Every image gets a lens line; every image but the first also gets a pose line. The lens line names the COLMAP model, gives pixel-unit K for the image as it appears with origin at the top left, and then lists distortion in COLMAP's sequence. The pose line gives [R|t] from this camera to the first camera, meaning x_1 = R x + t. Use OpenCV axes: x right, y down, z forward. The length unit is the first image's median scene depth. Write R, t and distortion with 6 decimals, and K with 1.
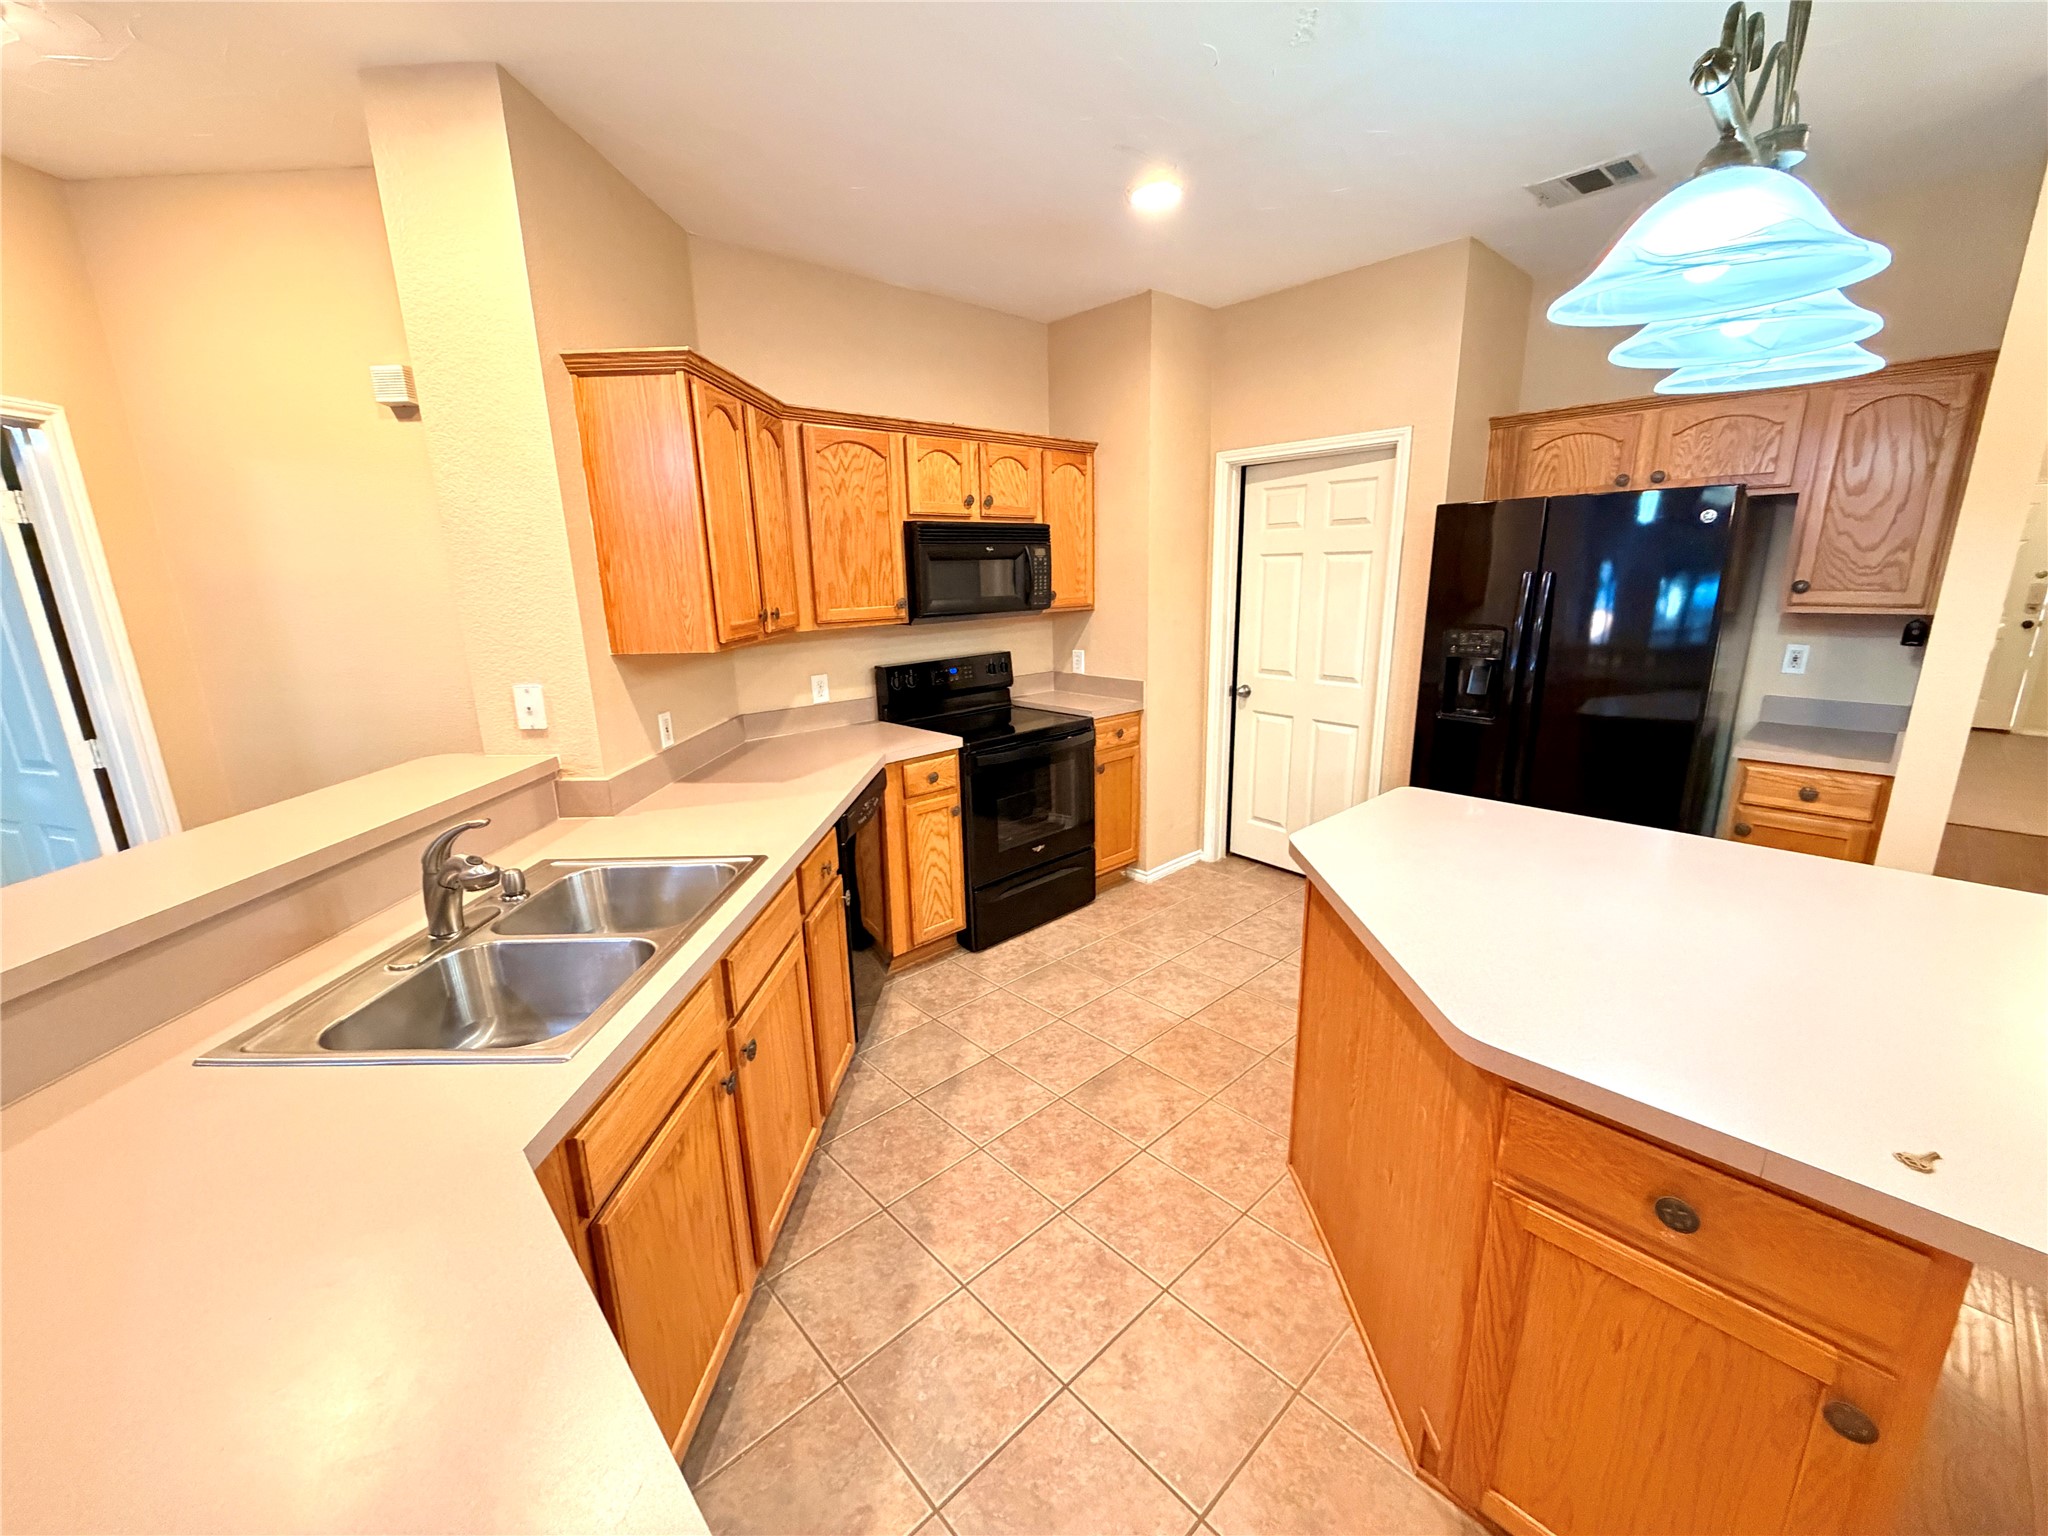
lens RADIAL K [[819.3, 0, 1017.5], [0, 819.3, 771.6], [0, 0, 1]] dist [0.001350, 0.000080]
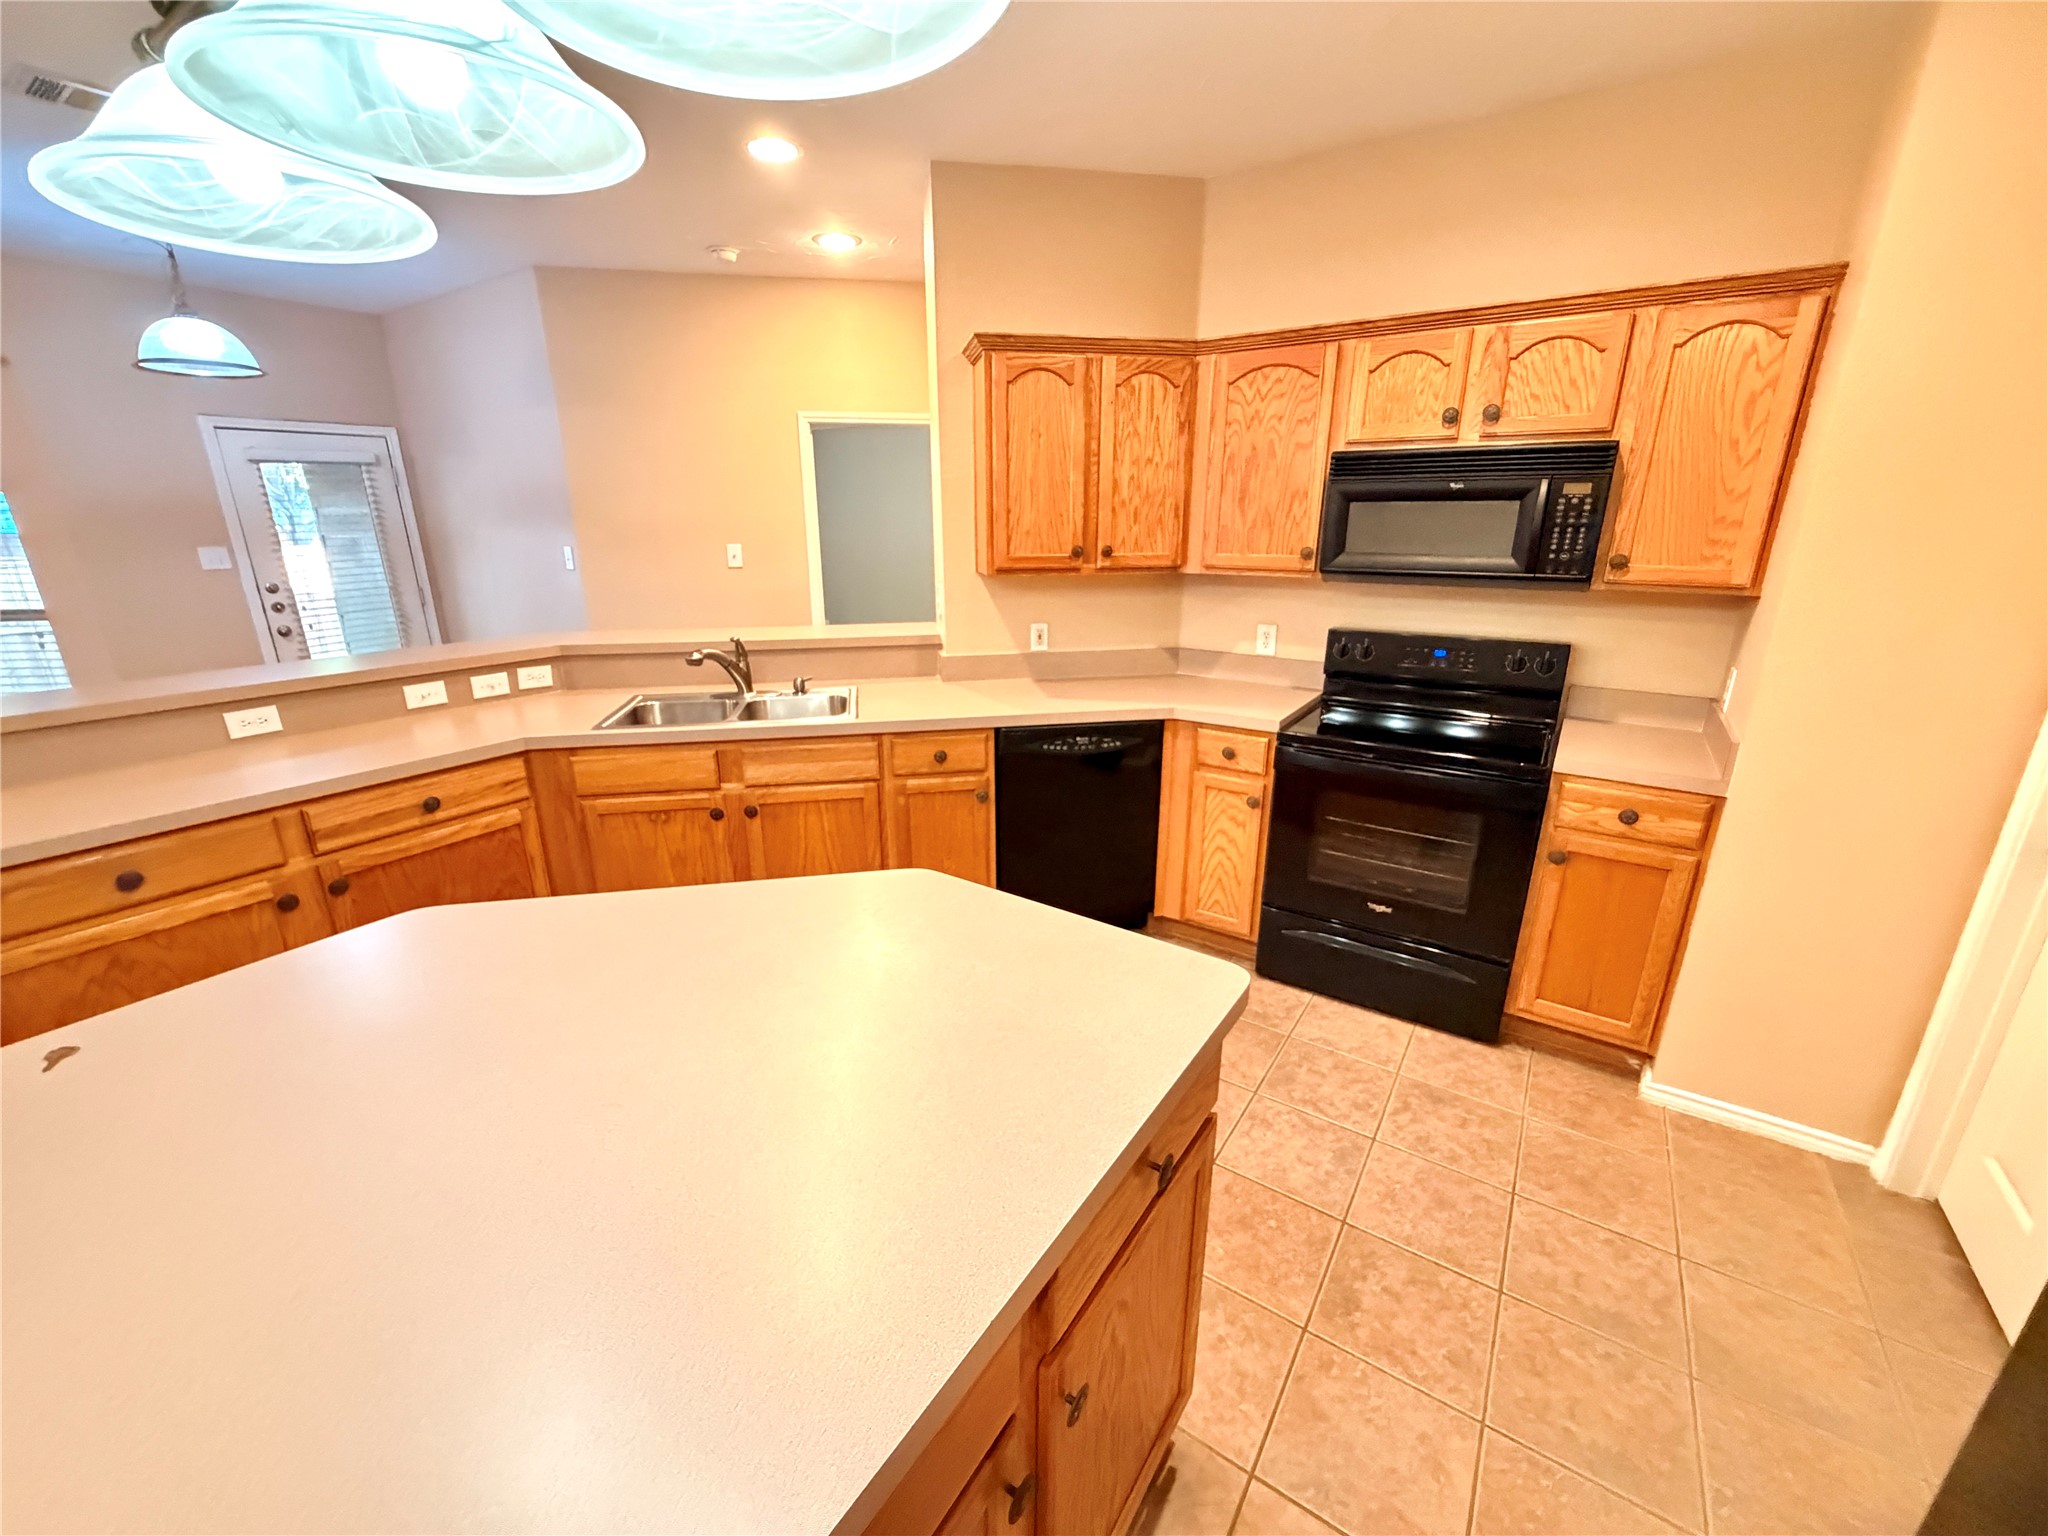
lens RADIAL K [[819.3, 0, 1014.8], [0, 819.3, 768.2], [0, 0, 1]] dist [0.001350, 0.000080]
pose [[0.222899, 0.313541, -0.923043, 0.637121], [-0.238289, 0.935665, 0.260286, -0.145924], [0.945269, 0.161933, 0.283273, 0.511672]]
